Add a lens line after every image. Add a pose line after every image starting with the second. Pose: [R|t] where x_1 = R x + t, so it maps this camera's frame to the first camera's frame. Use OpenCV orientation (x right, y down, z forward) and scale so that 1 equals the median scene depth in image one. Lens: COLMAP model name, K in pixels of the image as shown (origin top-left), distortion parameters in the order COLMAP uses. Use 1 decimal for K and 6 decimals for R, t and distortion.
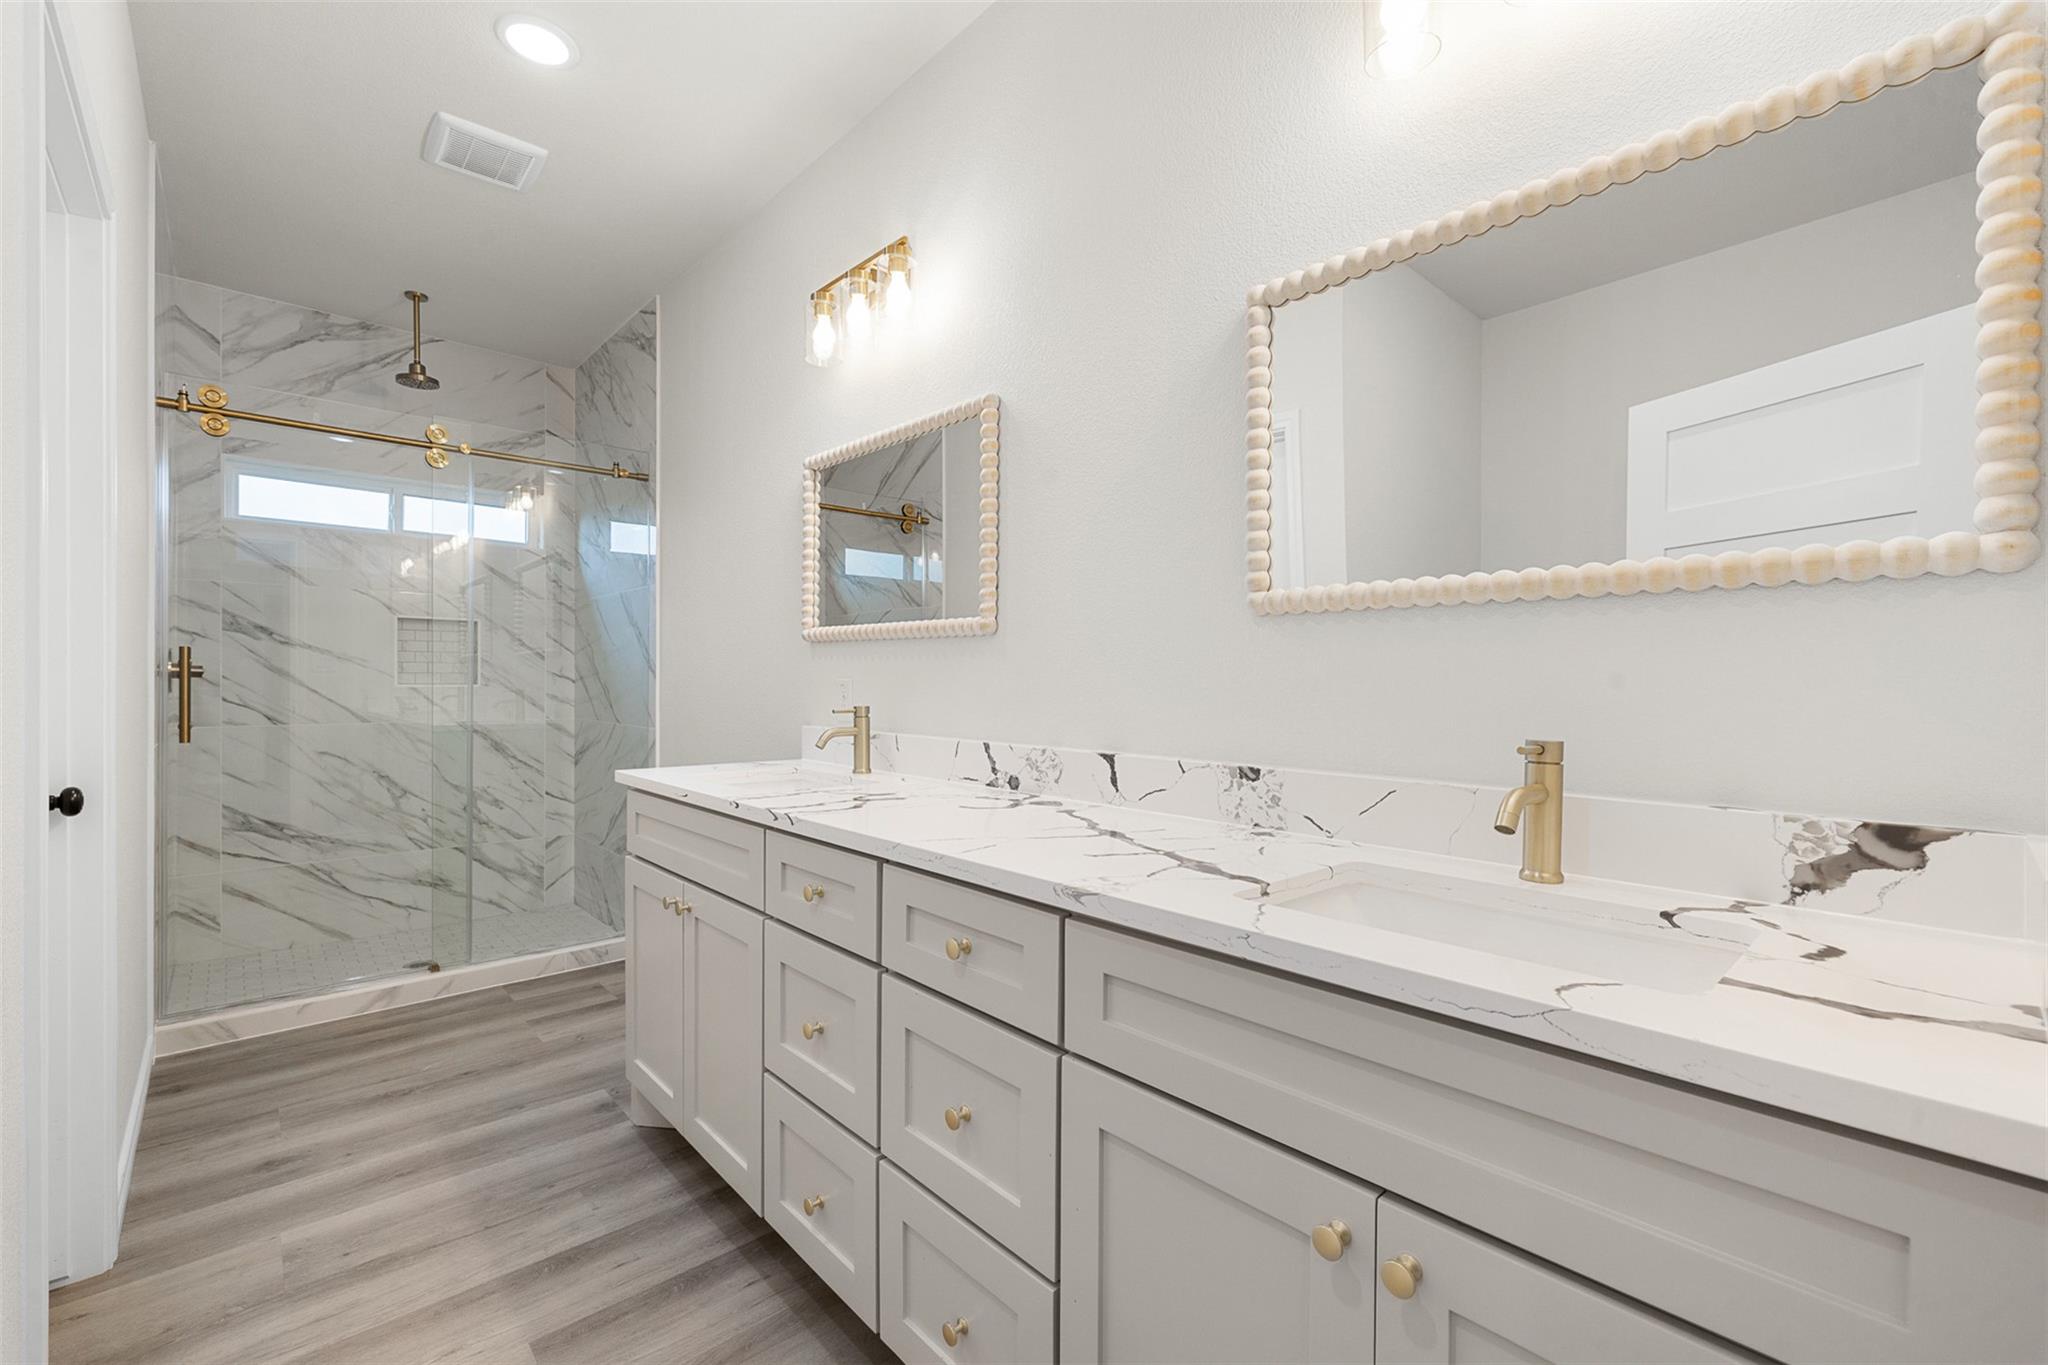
lens RADIAL K [[865.6, 0, 1024.0], [0, 865.6, 682.5], [0, 0, 1]] dist [0.002350, 0.000434]
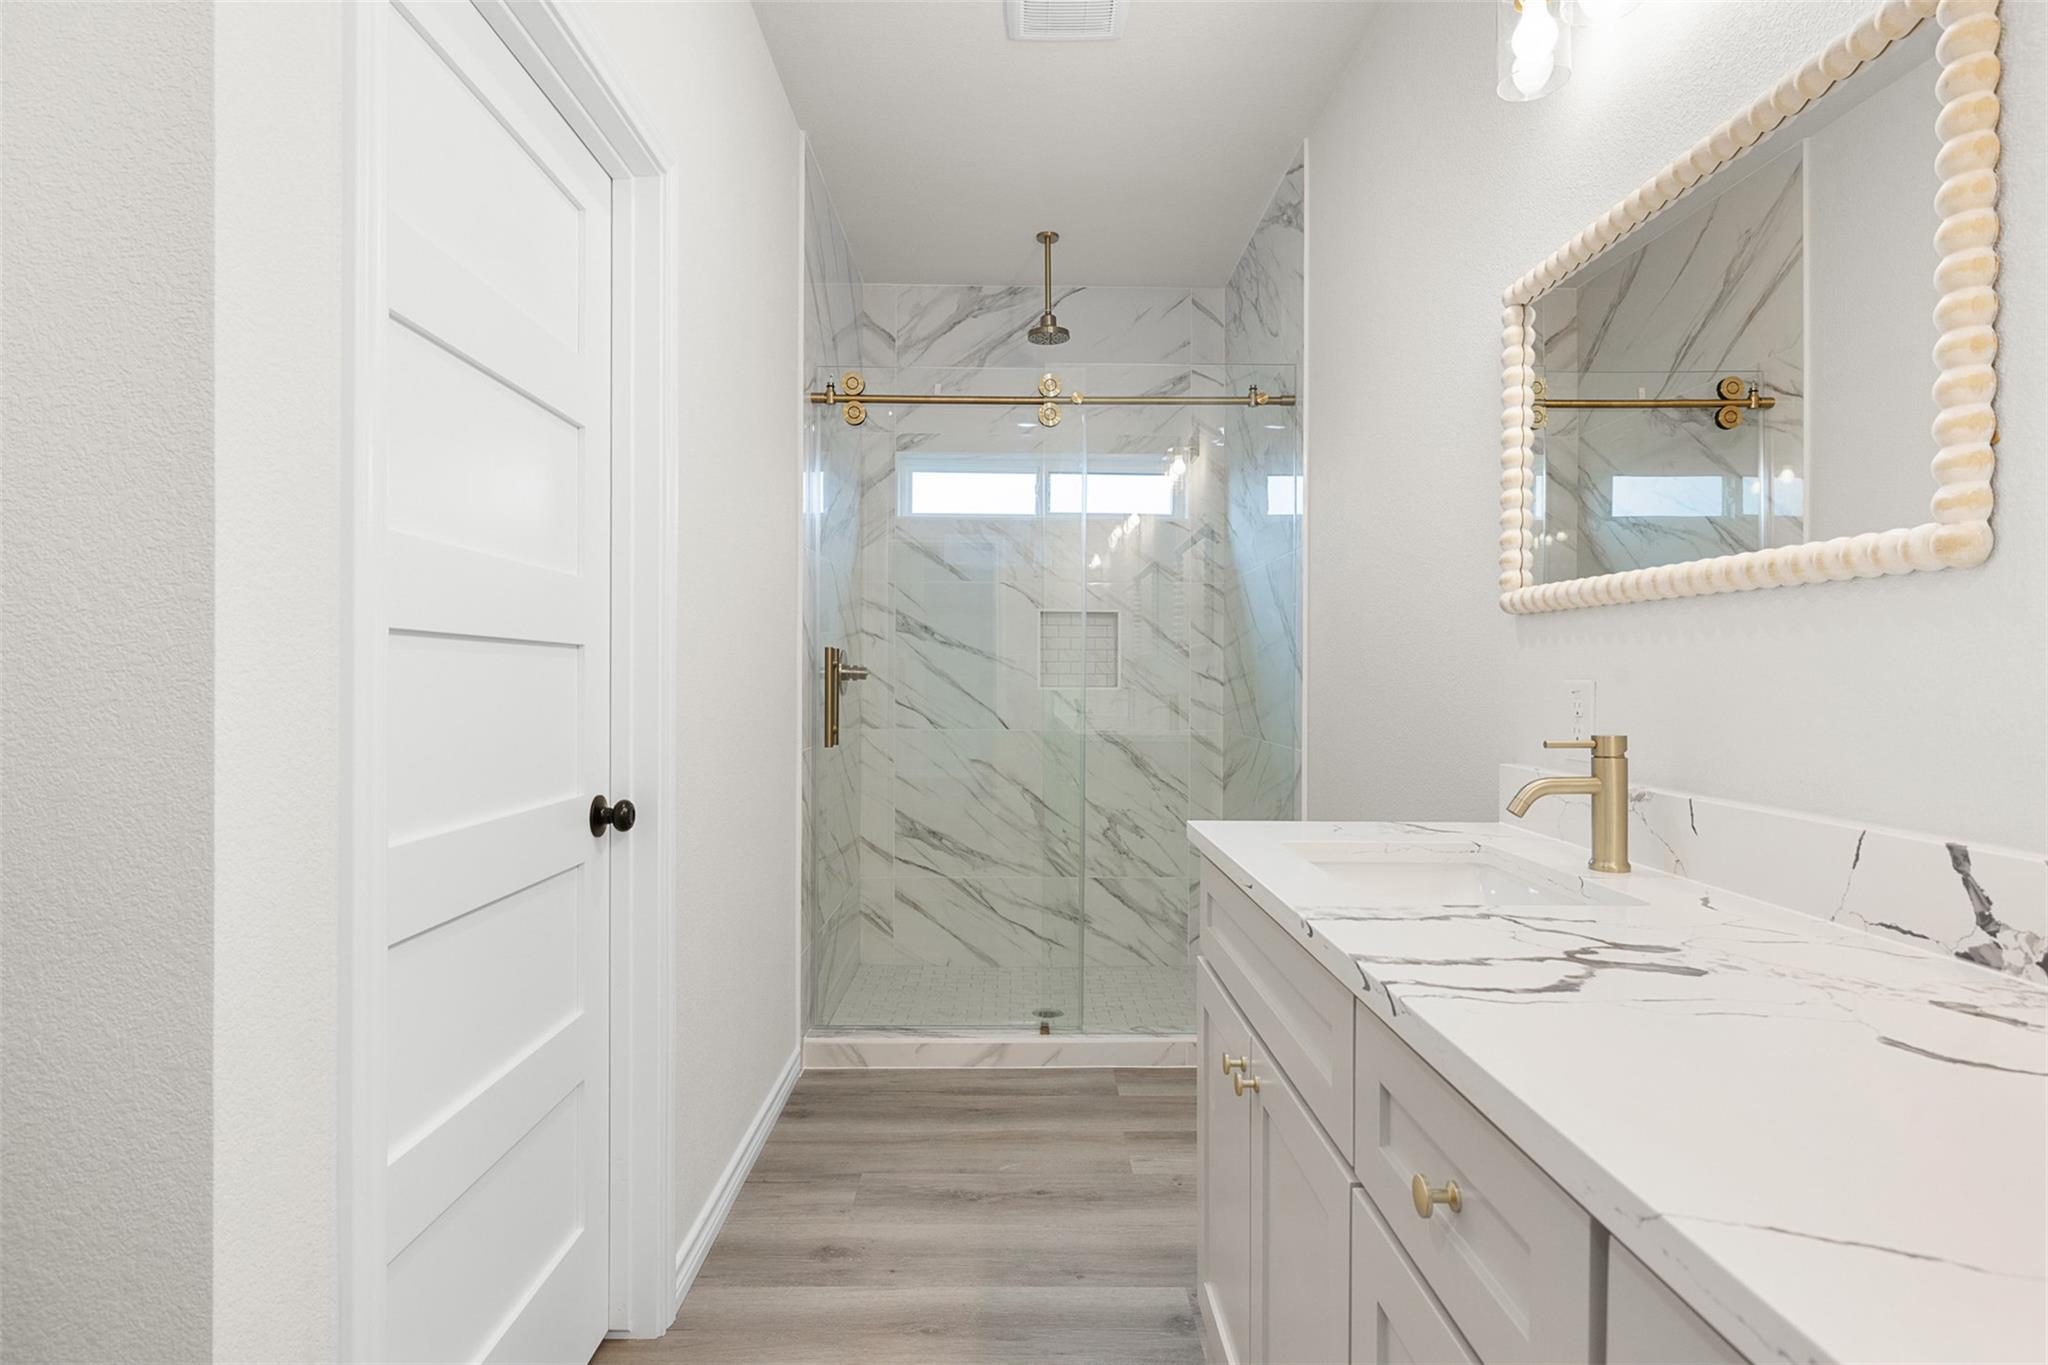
lens RADIAL K [[1031.7, 0, 1032.6], [0, 1031.7, 681.2], [0, 0, 1]] dist [-0.001505, -0.000016]
pose [[0.743792, 0.000085, -0.668411, -0.028426], [-0.002535, 0.999993, -0.002694, -0.000887], [0.668406, 0.003699, 0.743787, 0.251623]]
